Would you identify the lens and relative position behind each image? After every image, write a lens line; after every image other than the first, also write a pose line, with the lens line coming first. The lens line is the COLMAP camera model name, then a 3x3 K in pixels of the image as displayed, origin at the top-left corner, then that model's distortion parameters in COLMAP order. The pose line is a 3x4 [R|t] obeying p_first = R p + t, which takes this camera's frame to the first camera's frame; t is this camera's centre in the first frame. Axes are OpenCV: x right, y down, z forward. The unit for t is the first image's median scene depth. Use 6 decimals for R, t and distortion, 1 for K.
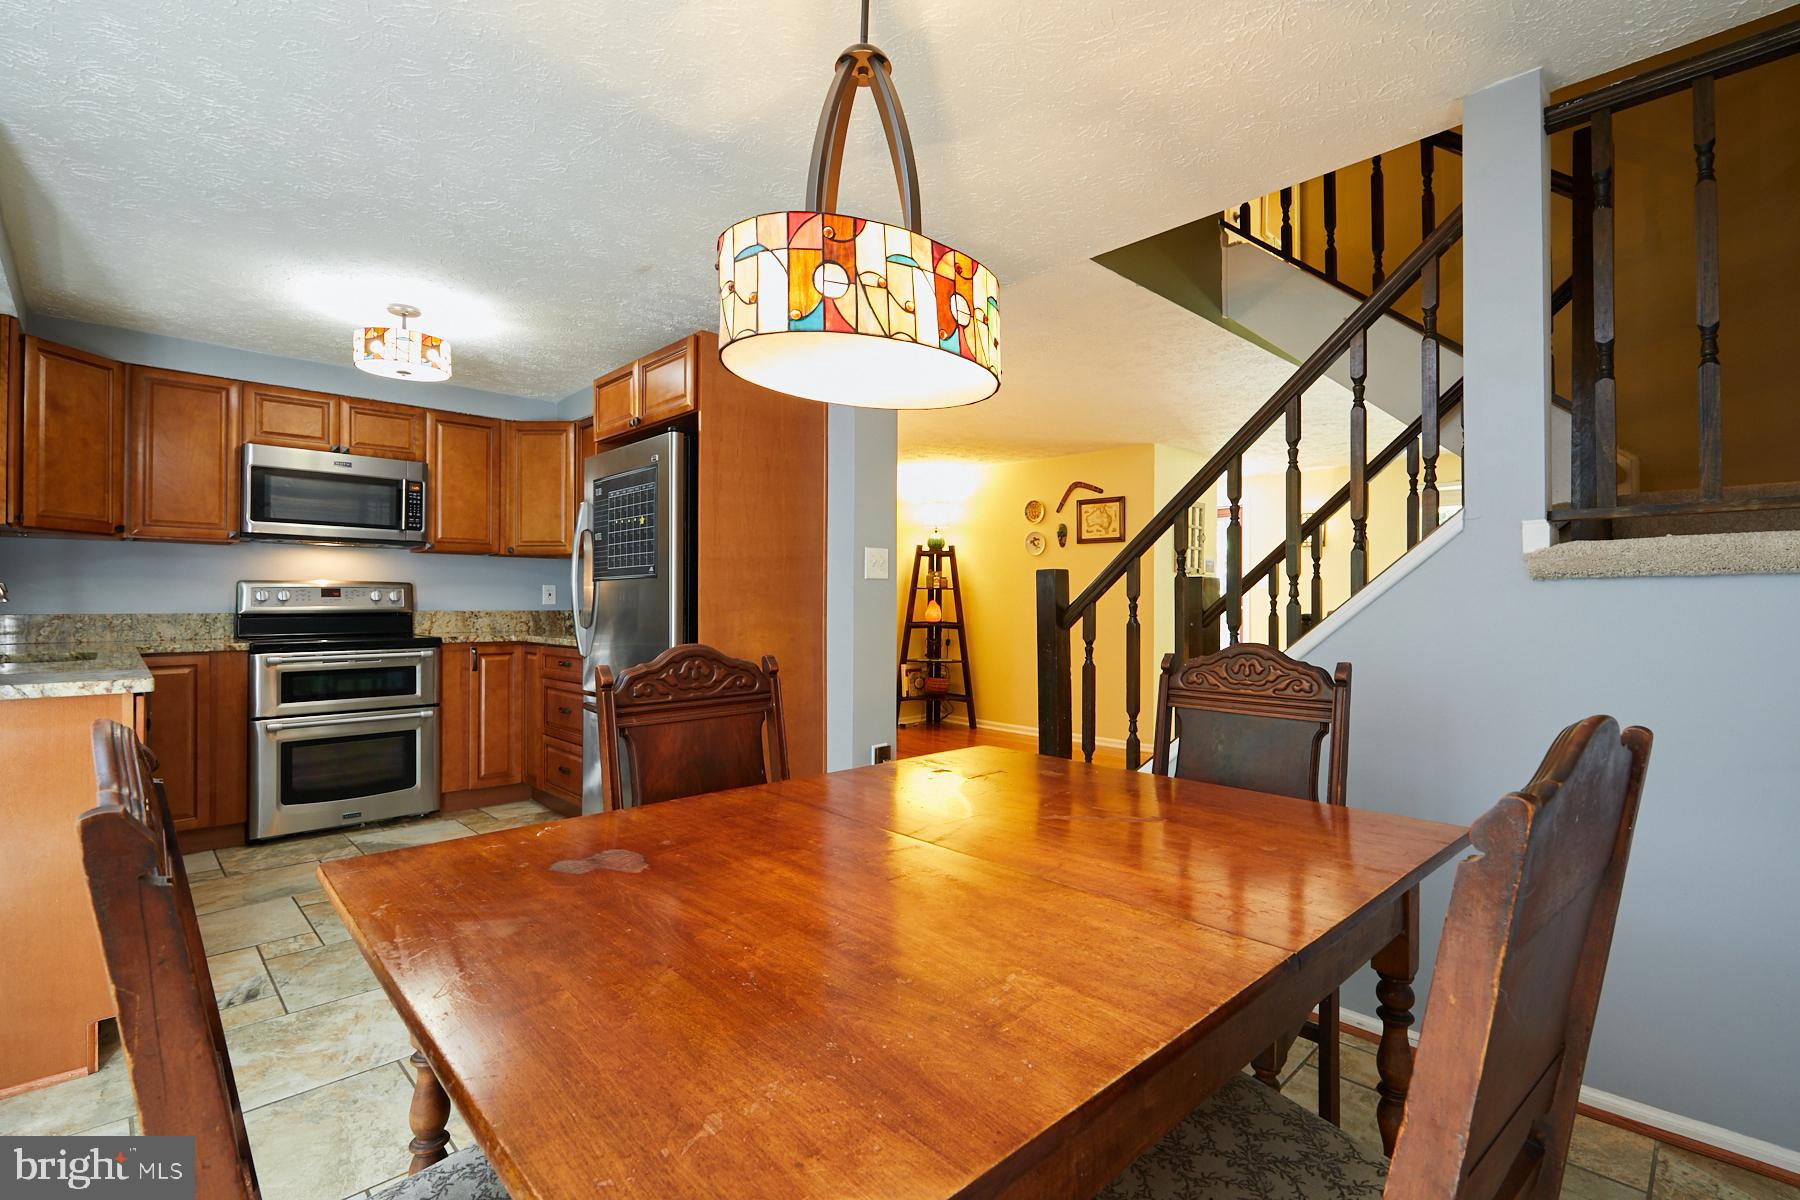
lens RADIAL K [[820.2, 0, 907.0], [0, 820.2, 598.0], [0, 0, 1]] dist [-0.001595, 0.000692]
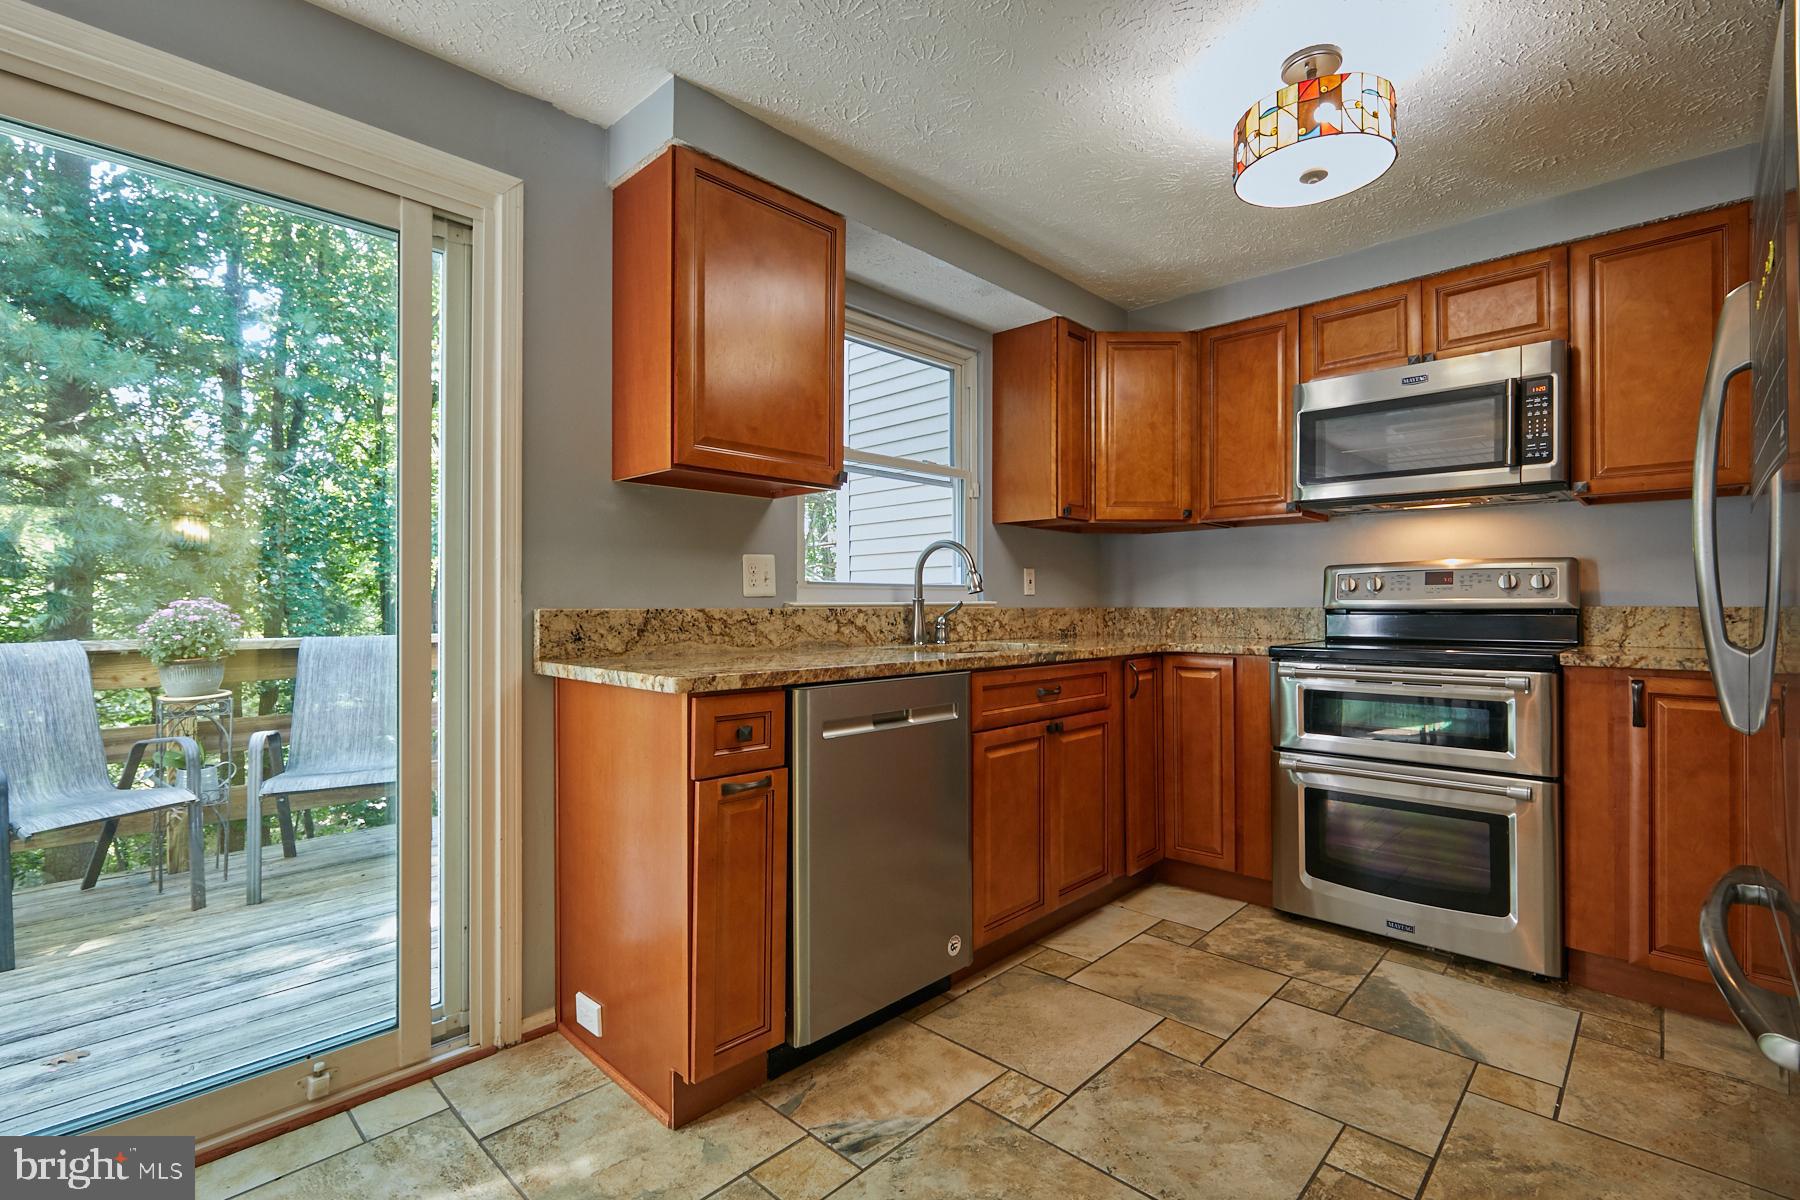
lens RADIAL K [[820.2, 0, 905.6], [0, 820.2, 596.9], [0, 0, 1]] dist [-0.001595, 0.000692]
pose [[0.039144, -0.011675, -0.999165, -0.052949], [0.006569, 0.999913, -0.011426, 0.014335], [0.999212, -0.006116, 0.039217, 0.561303]]
